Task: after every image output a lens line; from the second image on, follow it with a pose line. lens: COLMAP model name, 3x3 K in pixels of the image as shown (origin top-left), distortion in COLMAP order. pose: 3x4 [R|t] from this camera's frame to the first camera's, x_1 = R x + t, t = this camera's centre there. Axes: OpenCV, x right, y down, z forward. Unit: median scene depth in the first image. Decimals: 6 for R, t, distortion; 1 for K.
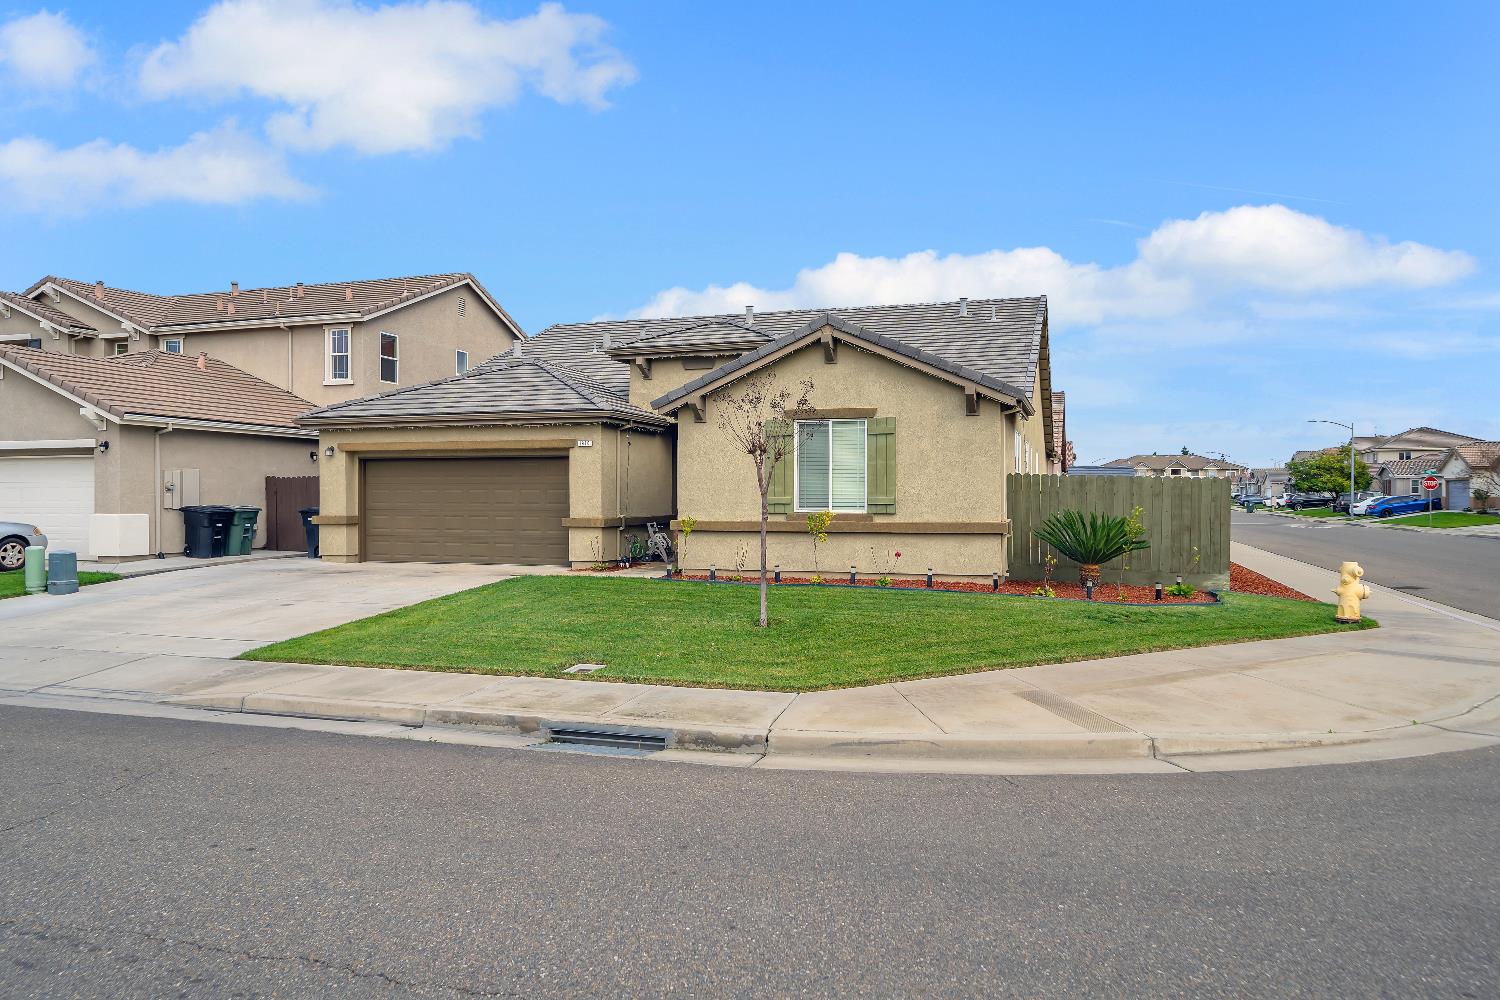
lens RADIAL K [[991.7, 0, 749.6], [0, 991.7, 479.3], [0, 0, 1]] dist [0.001973, -0.000982]
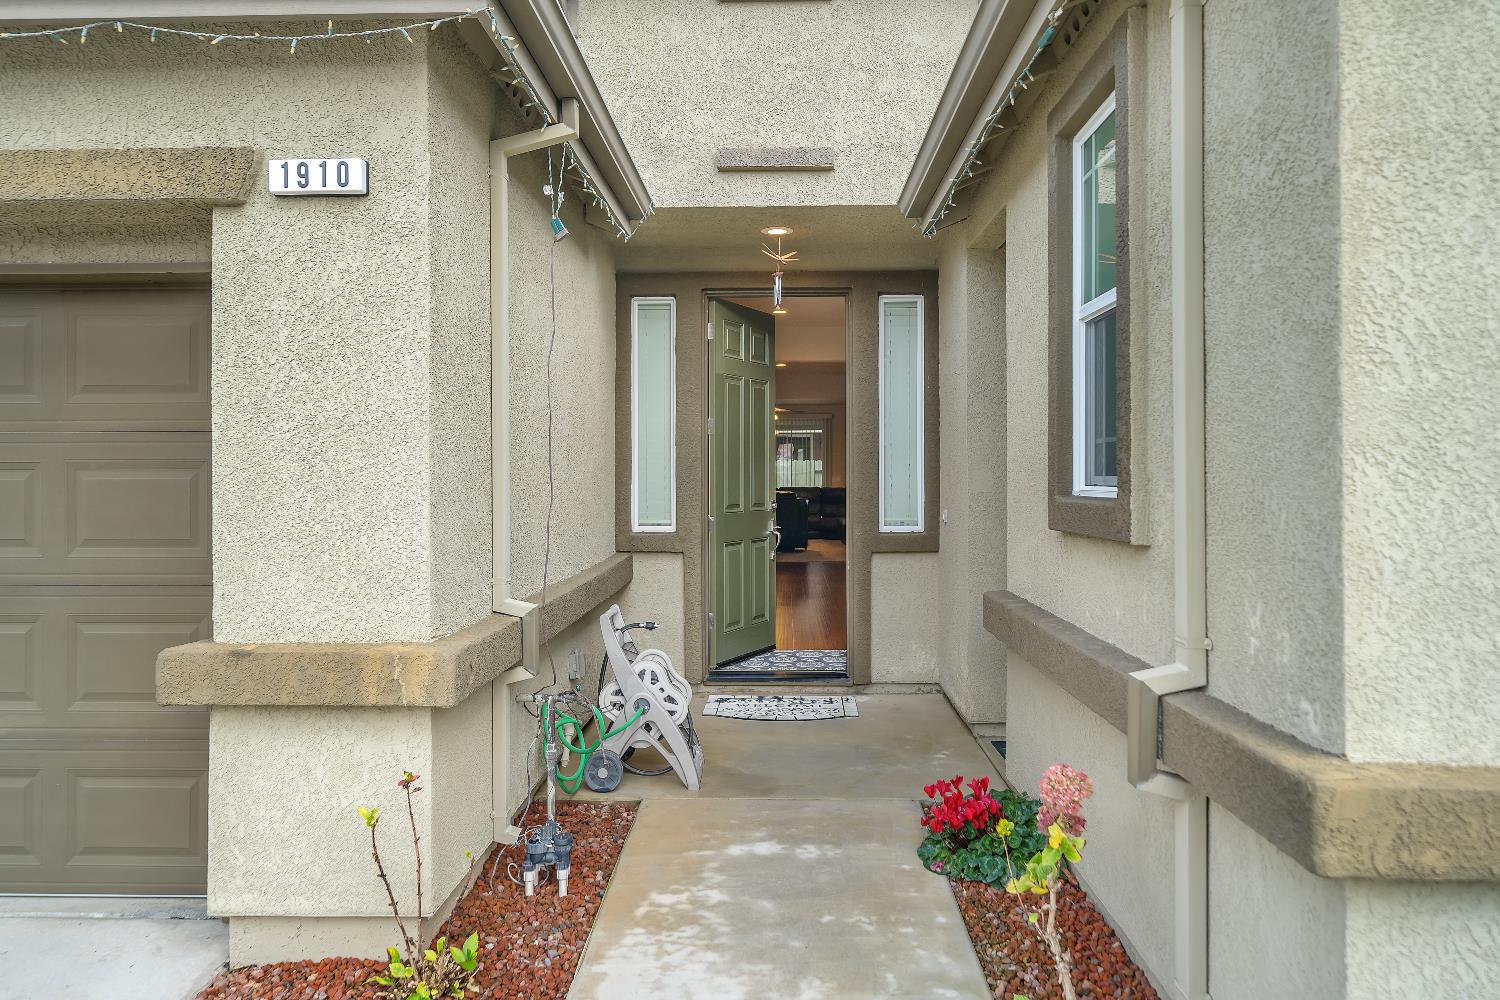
lens RADIAL K [[991.7, 0, 749.6], [0, 991.7, 479.3], [0, 0, 1]] dist [0.001973, -0.000982]
pose [[0.963286, 0.001336, 0.268474, -0.133948], [-0.003478, 0.999966, 0.007503, 0.010269], [-0.268455, -0.008161, 0.963258, 0.782407]]
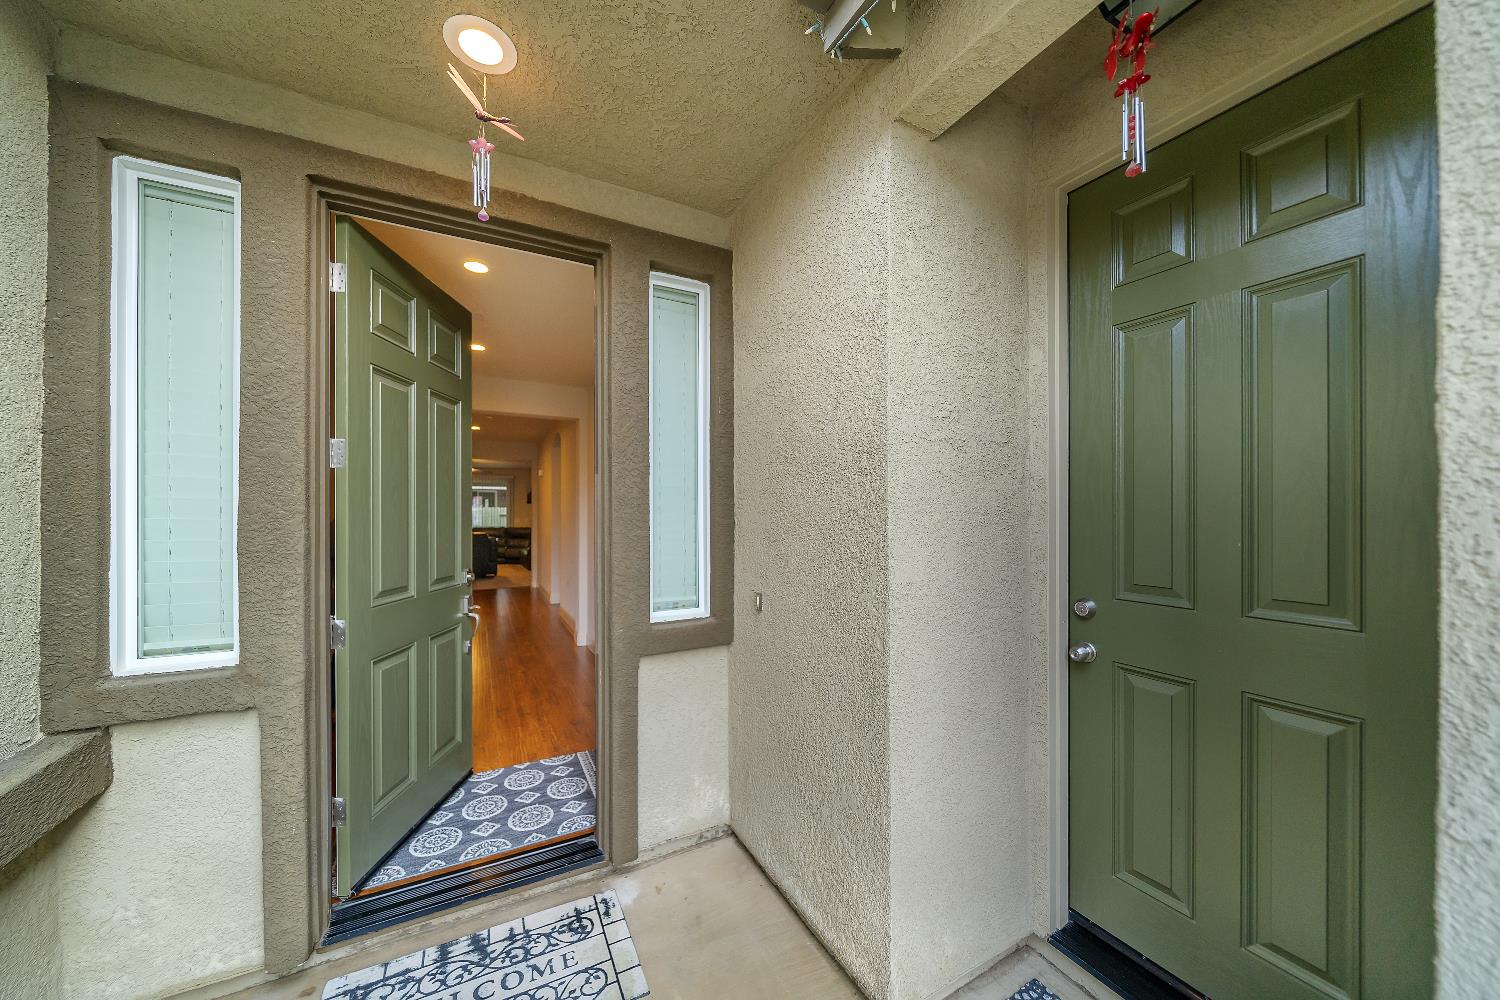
lens RADIAL K [[524.3, 0, 752.2], [0, 524.3, 512.3], [0, 0, 1]] dist [-0.000569, -0.000031]
pose [[0.701811, 0.006012, 0.712337, -0.101363], [-0.003990, 0.999982, -0.004508, 0.007957], [-0.712352, 0.000322, 0.701823, 0.889970]]
